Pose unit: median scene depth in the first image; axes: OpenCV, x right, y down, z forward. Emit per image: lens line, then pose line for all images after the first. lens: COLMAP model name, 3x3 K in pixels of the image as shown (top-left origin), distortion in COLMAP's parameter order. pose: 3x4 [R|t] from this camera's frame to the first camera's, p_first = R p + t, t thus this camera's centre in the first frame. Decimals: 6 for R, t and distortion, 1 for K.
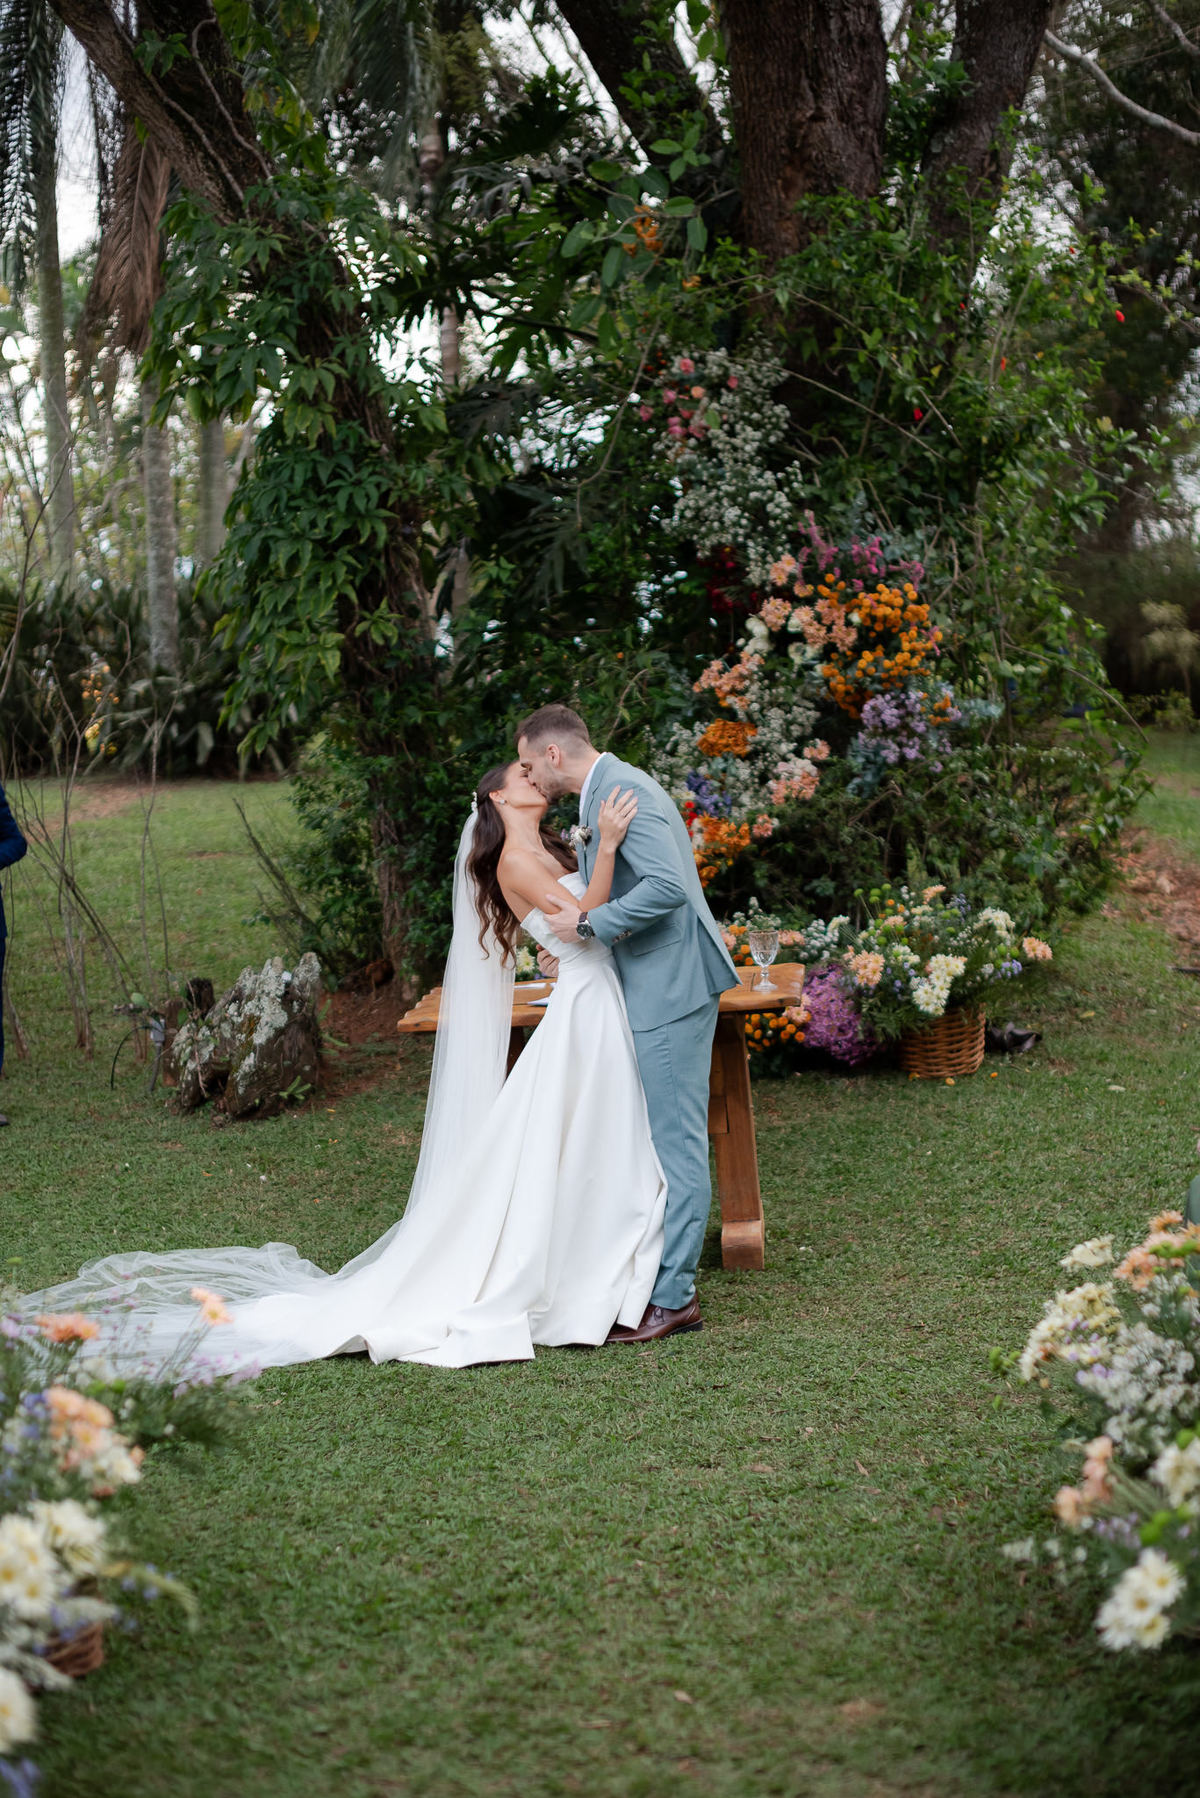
lens RADIAL K [[2861.5, 0, 600.0], [0, 2861.5, 899.0], [0, 0, 1]] dist [-0.001175, 0.021815]
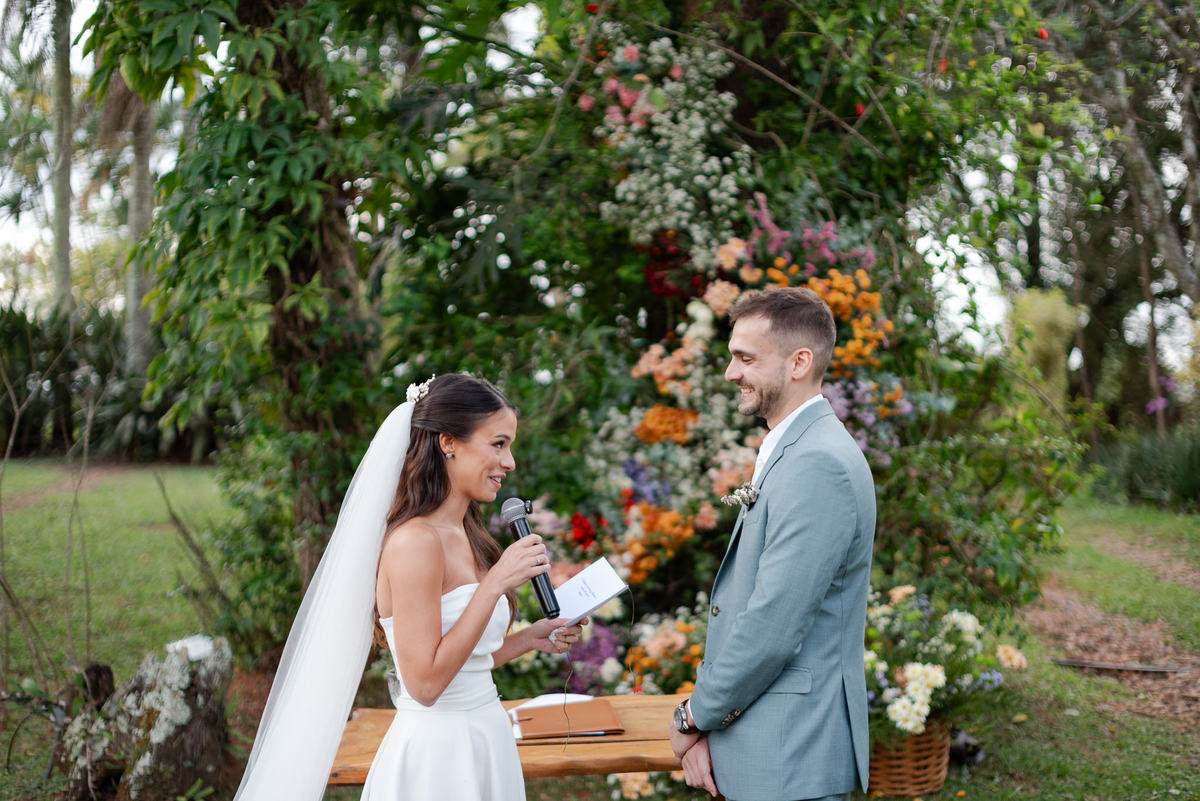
lens RADIAL K [[1591.8, 0, 568.9], [0, 1591.8, 397.2], [0, 0, 1]] dist [-0.006461, 0.038195]
pose [[0.996132, 0.033465, 0.081252, -0.032874], [-0.025434, 0.994868, -0.097934, -0.011722], [-0.084113, 0.095488, 0.991870, 0.466729]]
